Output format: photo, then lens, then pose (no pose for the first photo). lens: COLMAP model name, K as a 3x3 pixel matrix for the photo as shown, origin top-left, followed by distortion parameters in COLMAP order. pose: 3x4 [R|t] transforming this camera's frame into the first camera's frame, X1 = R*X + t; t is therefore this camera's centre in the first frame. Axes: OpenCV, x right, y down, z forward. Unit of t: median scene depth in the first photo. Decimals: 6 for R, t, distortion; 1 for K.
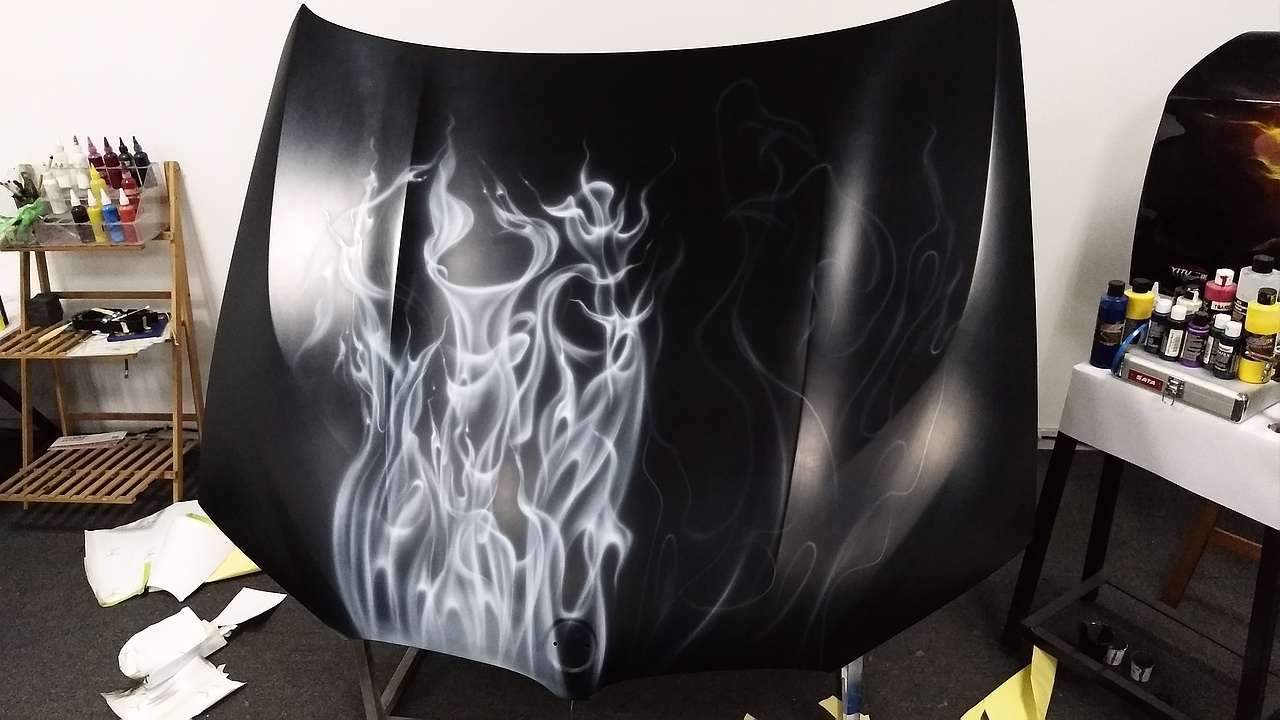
lens RADIAL K [[987.3, 0, 640.0], [0, 987.3, 360.0], [0, 0, 1]] dist [0.064677, -0.116031]
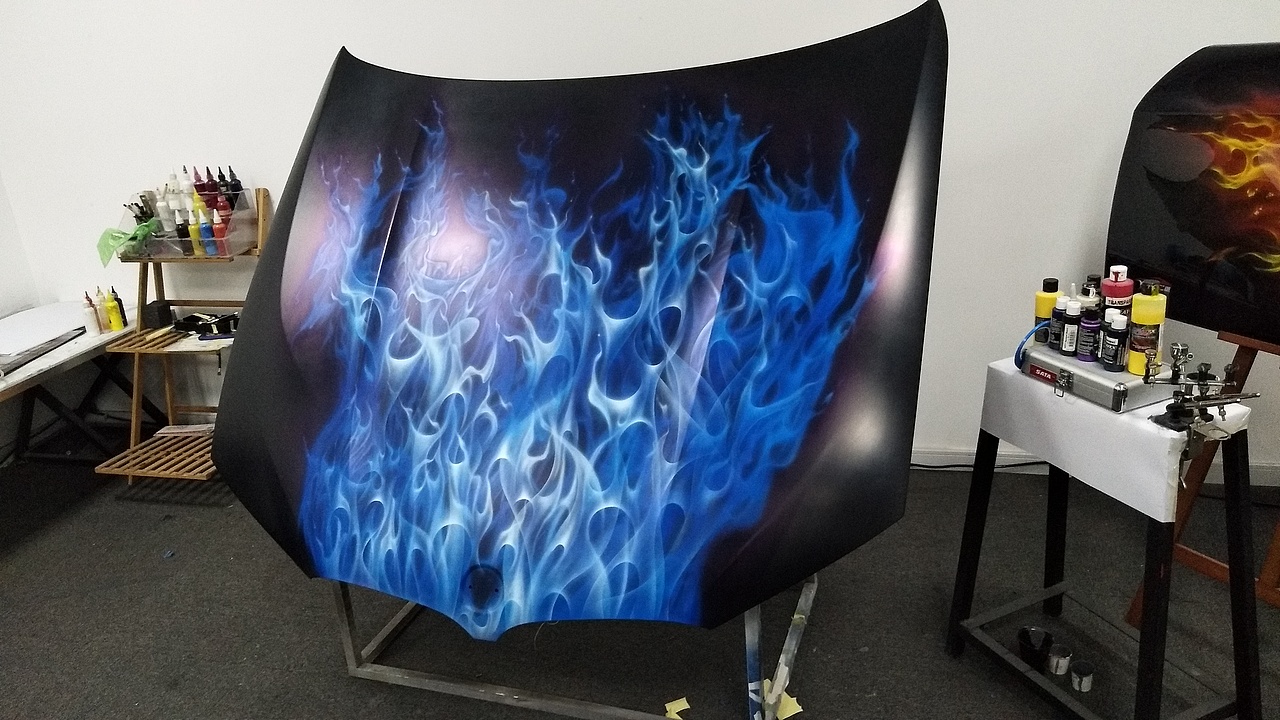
lens RADIAL K [[987.3, 0, 640.0], [0, 987.3, 360.0], [0, 0, 1]] dist [0.064677, -0.116031]
pose [[0.984209, 0.028486, -0.174705, 0.180633], [-0.039291, 0.997502, -0.058701, 0.053815], [0.172597, 0.064638, 0.982869, -0.053297]]
